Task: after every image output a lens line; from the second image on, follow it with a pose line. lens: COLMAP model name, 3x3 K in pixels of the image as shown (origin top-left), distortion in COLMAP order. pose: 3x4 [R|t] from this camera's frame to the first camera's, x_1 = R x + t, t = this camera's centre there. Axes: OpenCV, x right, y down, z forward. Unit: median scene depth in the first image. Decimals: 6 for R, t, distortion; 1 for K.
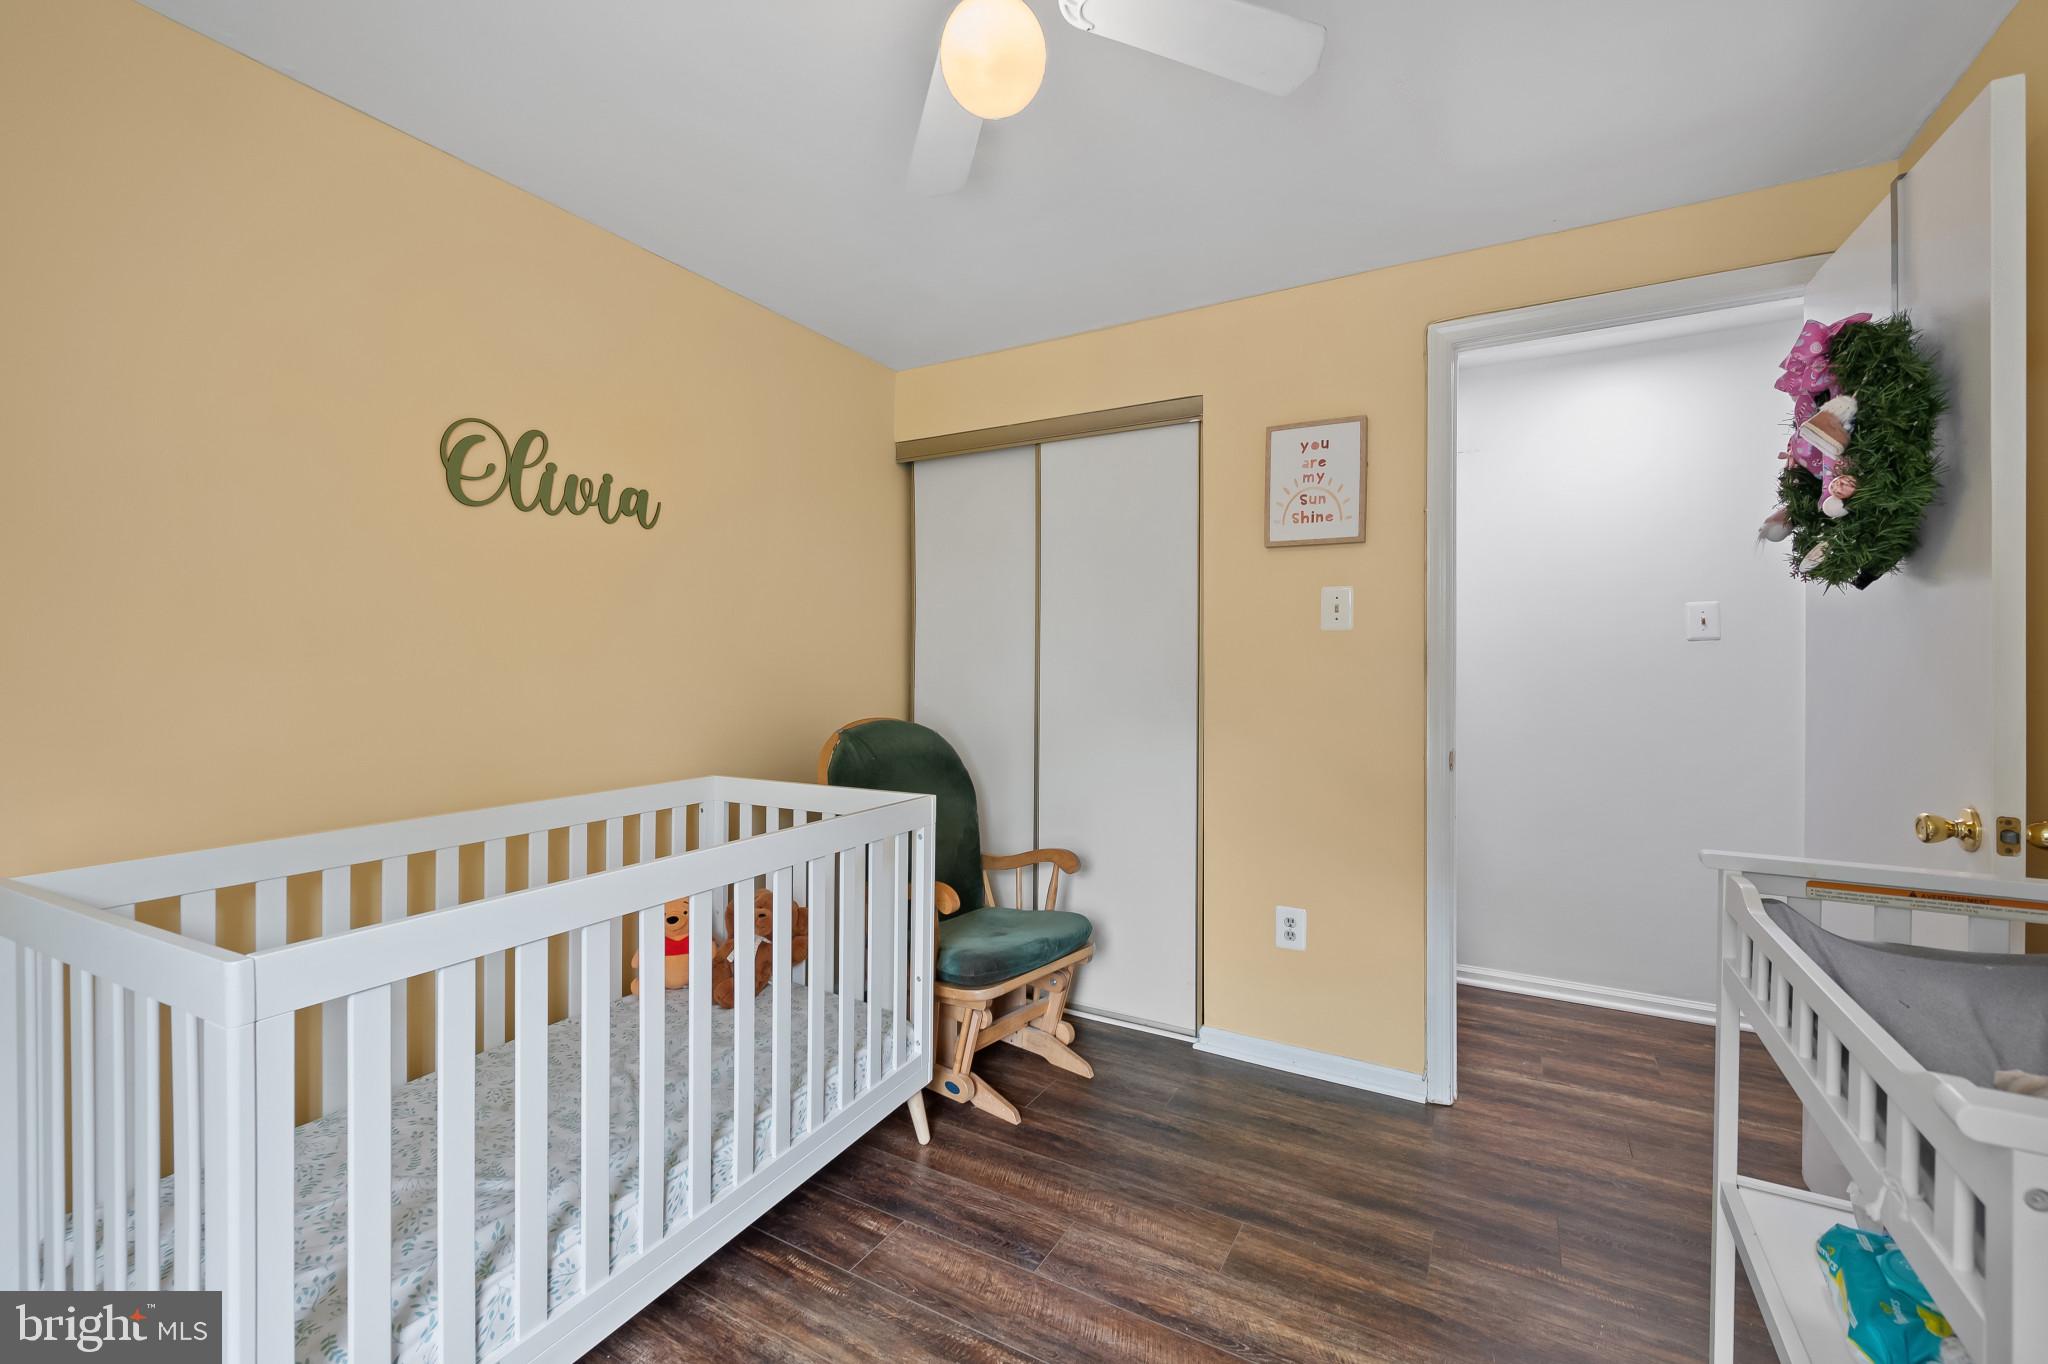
lens RADIAL K [[854.9, 0, 1019.4], [0, 854.9, 671.9], [0, 0, 1]] dist [0.001264, 0.000039]
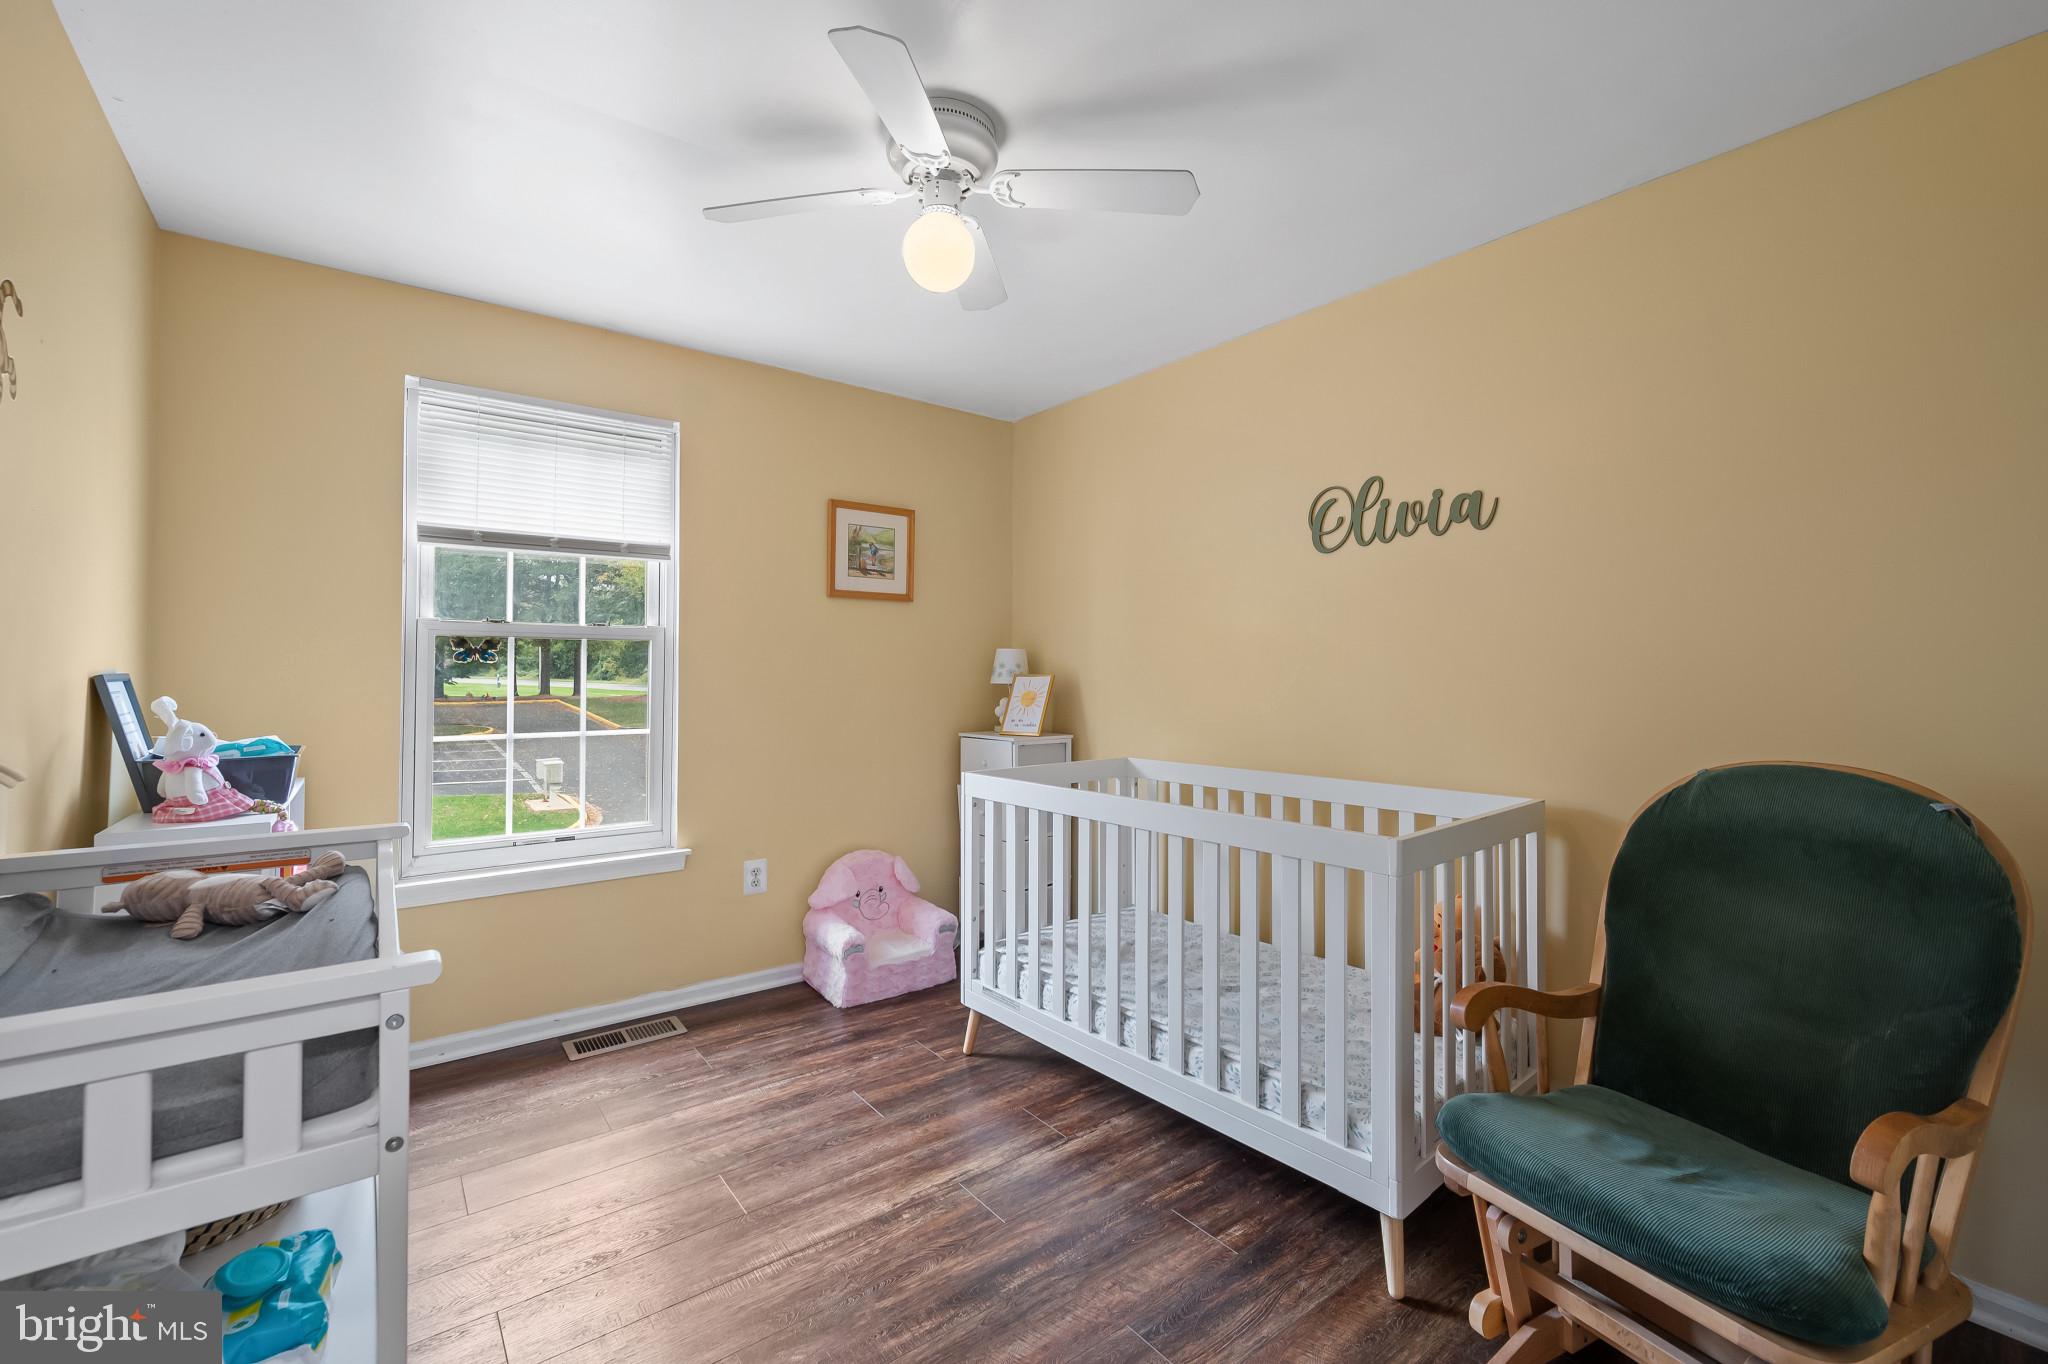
lens RADIAL K [[854.9, 0, 1022.5], [0, 854.9, 662.9], [0, 0, 1]] dist [0.001264, 0.000039]
pose [[-0.376236, -0.023558, -0.926224, 0.742976], [-0.017631, 0.999678, -0.018264, 0.013034], [0.926356, 0.009458, -0.376531, 0.997037]]
